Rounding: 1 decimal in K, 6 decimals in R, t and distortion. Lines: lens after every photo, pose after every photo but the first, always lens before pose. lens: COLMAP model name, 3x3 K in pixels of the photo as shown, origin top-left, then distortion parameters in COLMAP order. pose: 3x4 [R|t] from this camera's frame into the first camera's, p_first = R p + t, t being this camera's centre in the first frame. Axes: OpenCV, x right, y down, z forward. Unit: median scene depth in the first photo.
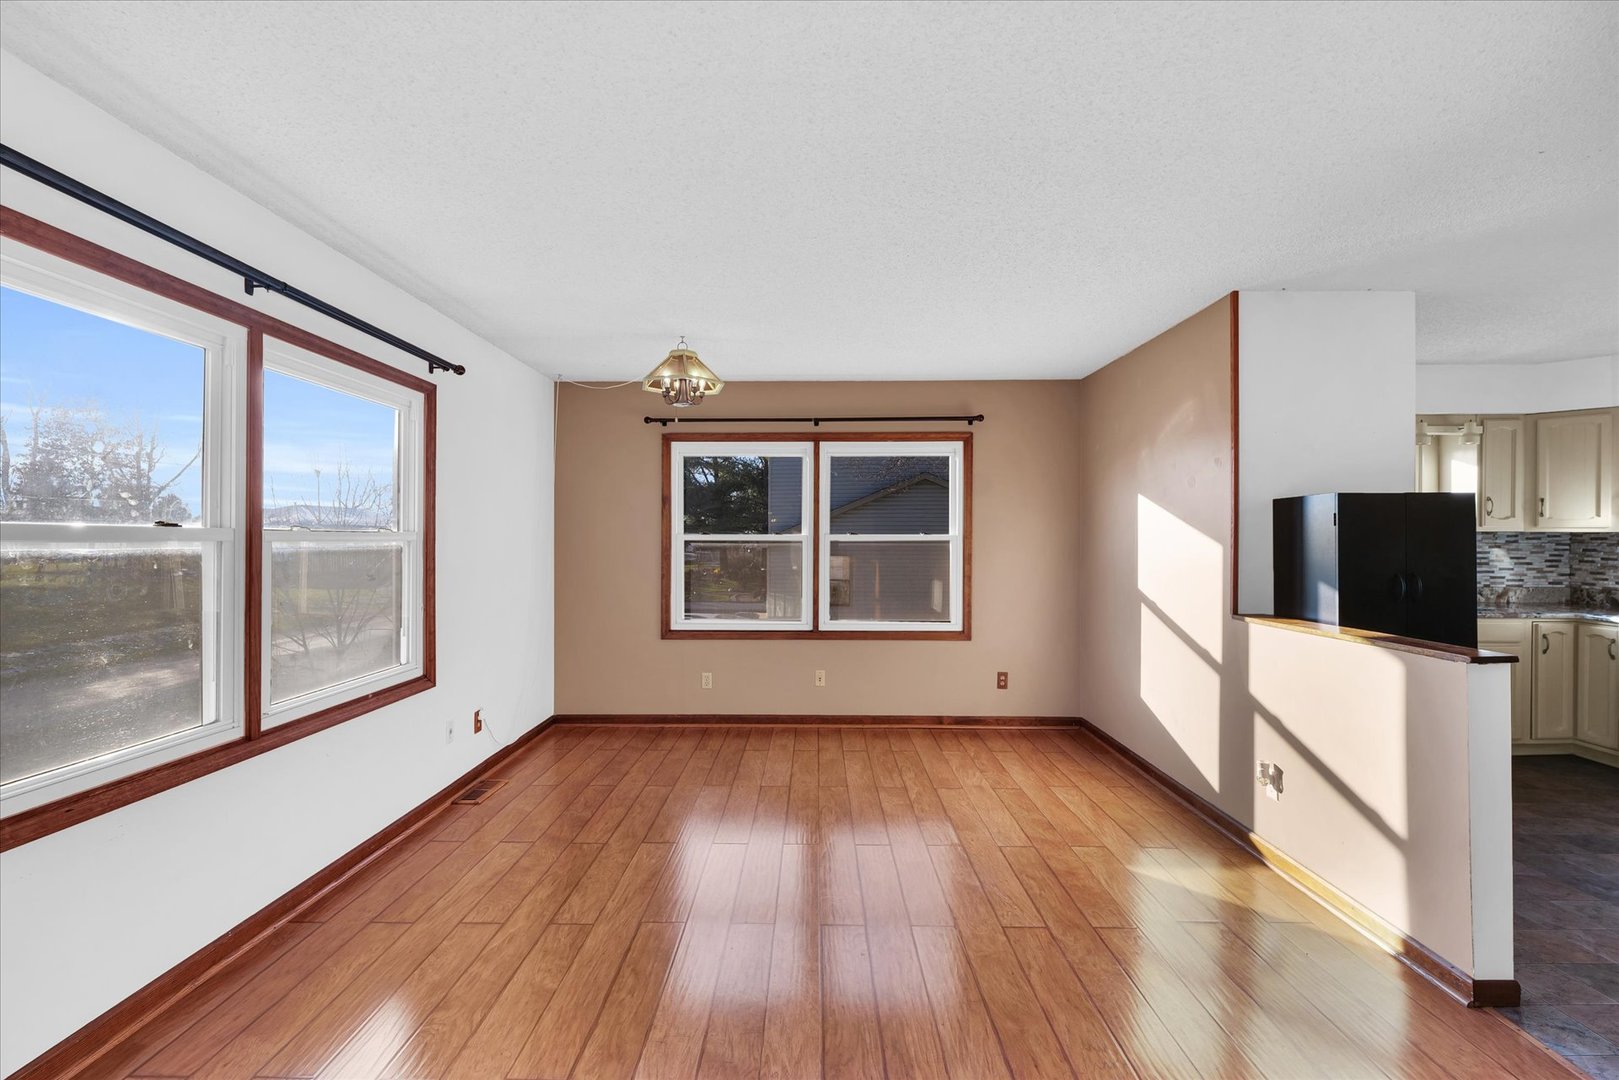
lens RADIAL K [[707.5, 0, 802.4], [0, 707.5, 539.4], [0, 0, 1]] dist [0.000539, -0.000310]
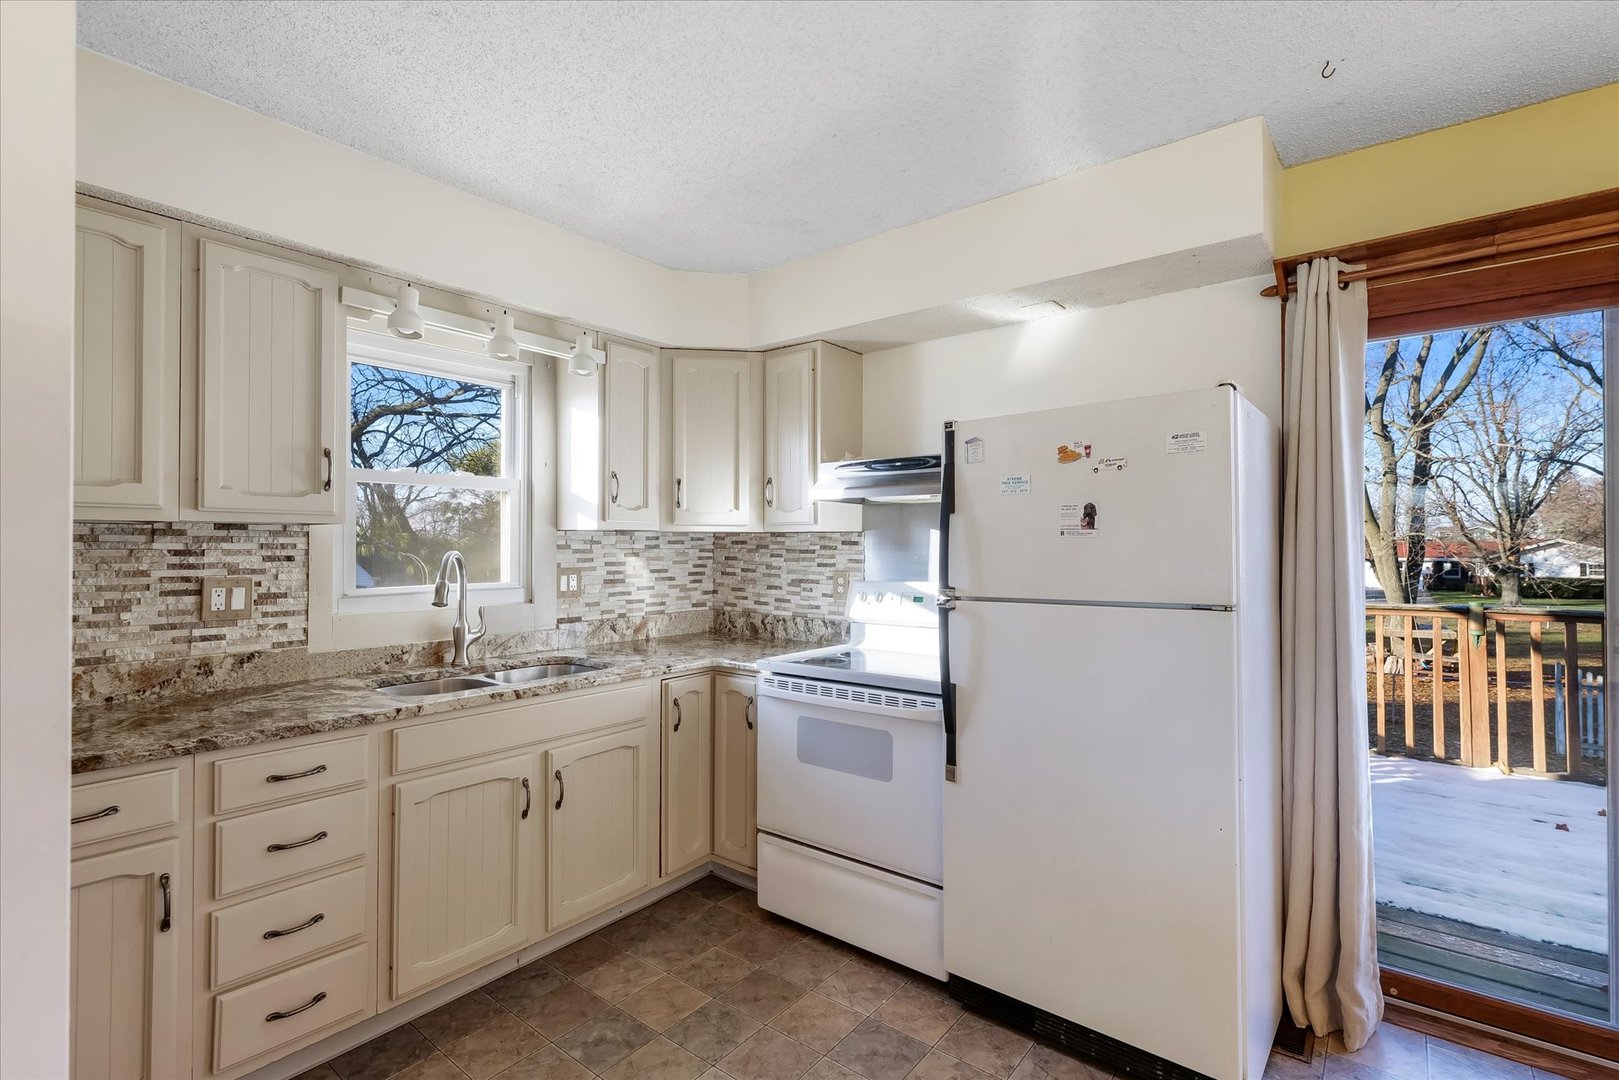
lens RADIAL K [[739.7, 0, 801.2], [0, 739.7, 539.0], [0, 0, 1]] dist [0.001120, 0.000026]
pose [[0.612869, 0.007344, 0.790150, 0.546462], [0.001651, 0.999943, -0.010575, 0.003689], [-0.790183, 0.007786, 0.612822, 0.468889]]
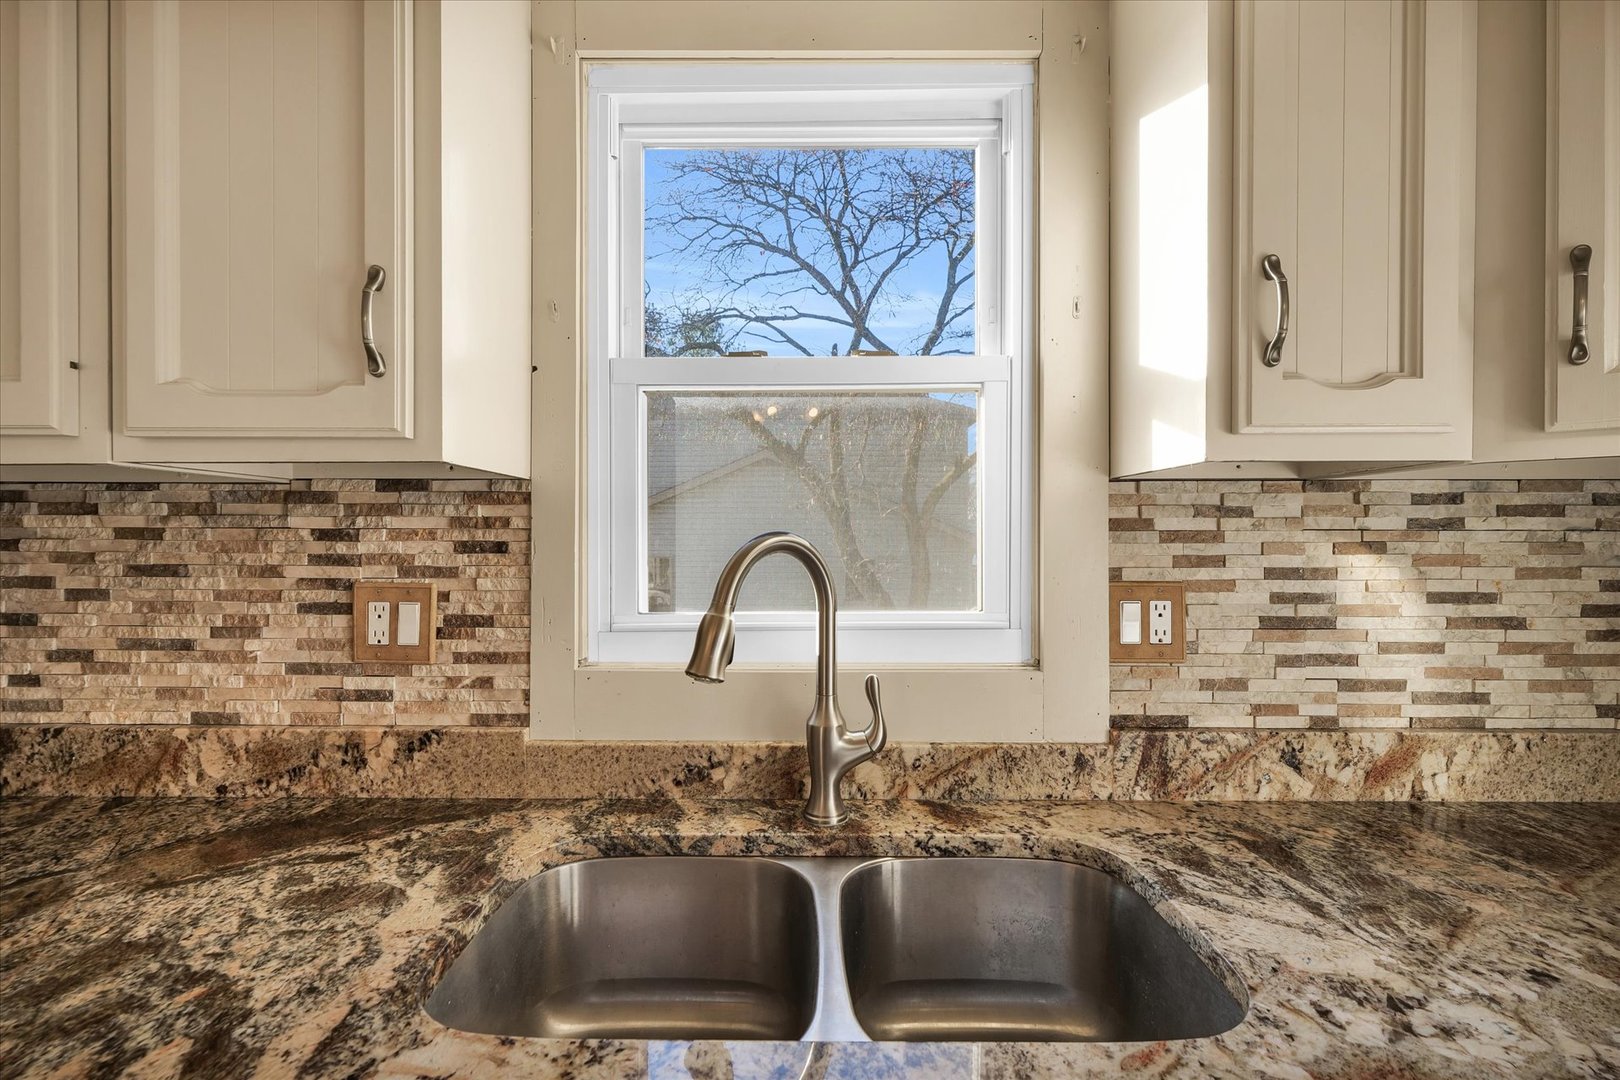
lens RADIAL K [[718.2, 0, 810.0], [0, 718.2, 540.0], [0, 0, 1]] dist [-0.001019, -0.000250]
pose [[0.999925, -0.000173, 0.012256, 0.818272], [0.000129, 0.999994, 0.003576, 0.007469], [-0.012256, -0.003574, 0.999919, 0.791616]]
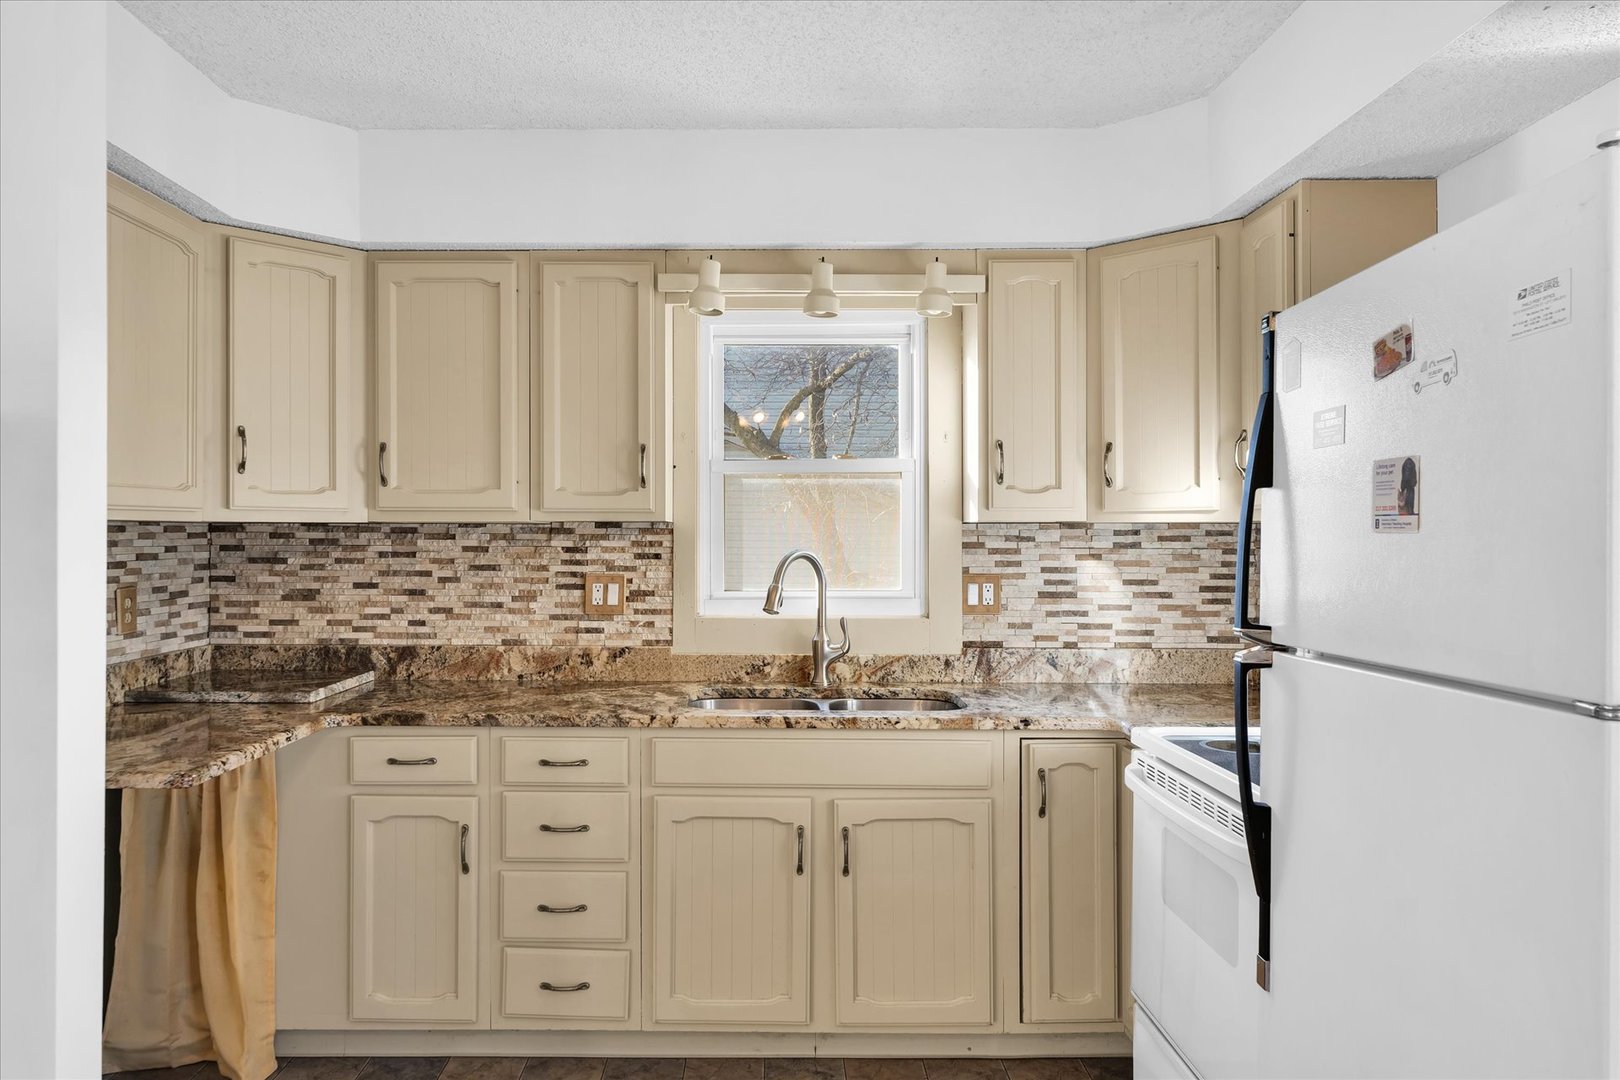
lens RADIAL K [[1094.7, 0, 770.3], [0, 1094.7, 538.4], [0, 0, 1]] dist [0.006106, 0.000751]
pose [[0.999920, 0.001410, 0.012543, 0.785123], [-0.001368, 0.999993, -0.003341, 0.001457], [-0.012548, 0.003324, 0.999916, 0.323647]]
